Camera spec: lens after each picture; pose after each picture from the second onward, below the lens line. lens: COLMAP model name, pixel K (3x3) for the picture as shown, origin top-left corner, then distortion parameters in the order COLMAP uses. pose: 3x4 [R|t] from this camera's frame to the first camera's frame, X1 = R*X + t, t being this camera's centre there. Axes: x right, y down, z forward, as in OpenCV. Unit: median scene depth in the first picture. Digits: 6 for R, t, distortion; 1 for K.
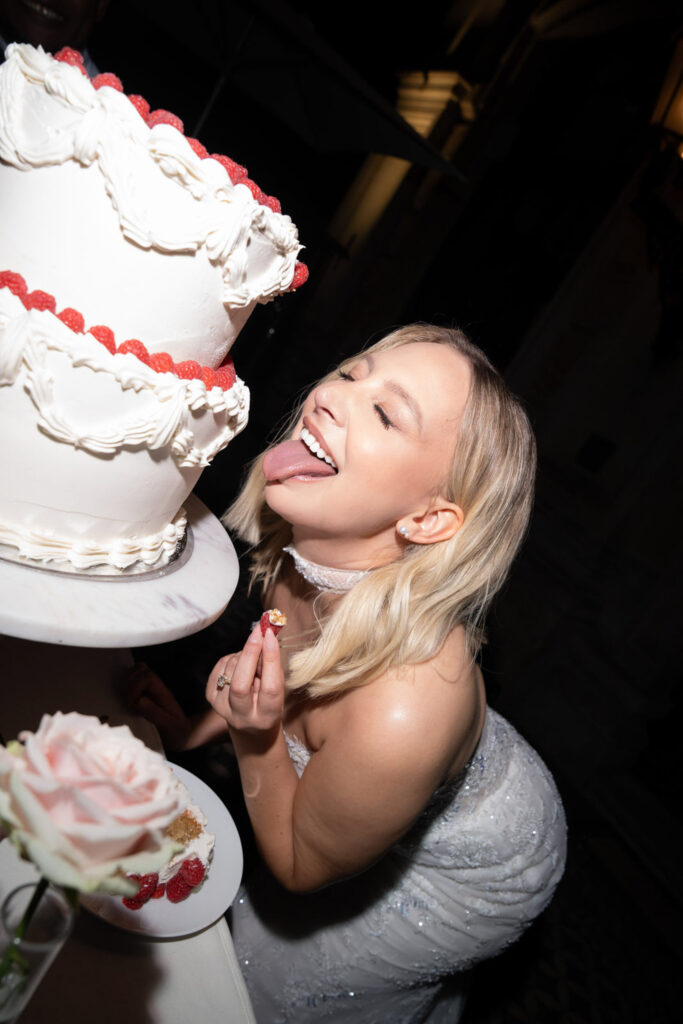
lens RADIAL K [[705.4, 0, 336.6], [0, 705.4, 512.1], [0, 0, 1]] dist [-0.114527, 0.087488]
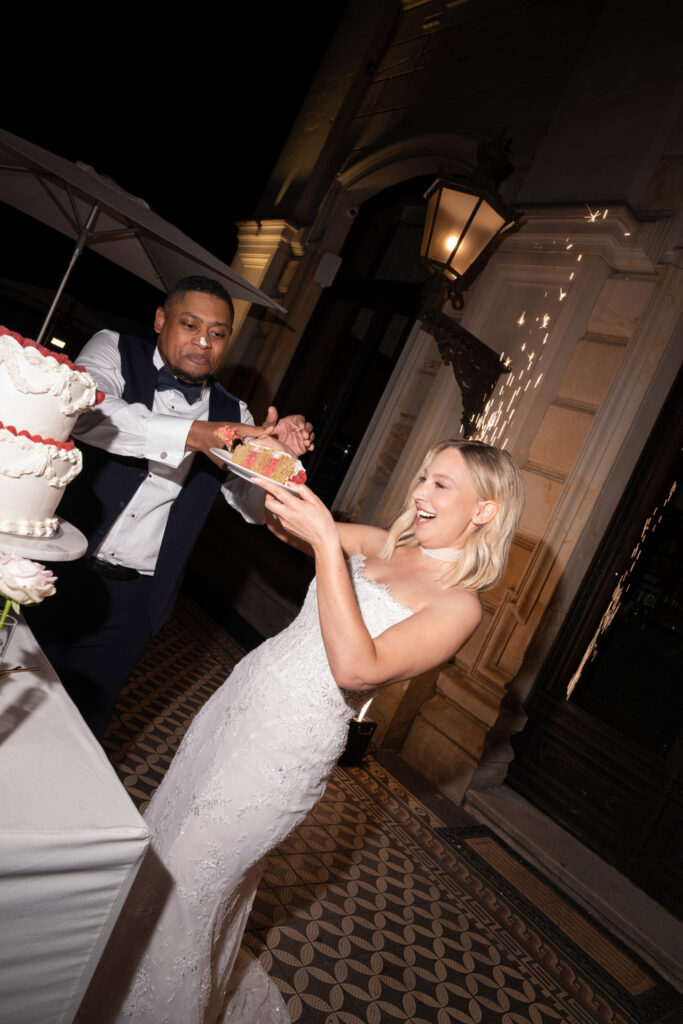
lens RADIAL K [[703.7, 0, 341.5], [0, 703.7, 512.0], [0, 0, 1]] dist [-0.112006, 0.093226]
pose [[0.980831, -0.123267, 0.150919, 0.309010], [0.144980, 0.979117, -0.142517, 0.419155], [-0.130200, 0.161666, 0.978219, -1.132652]]
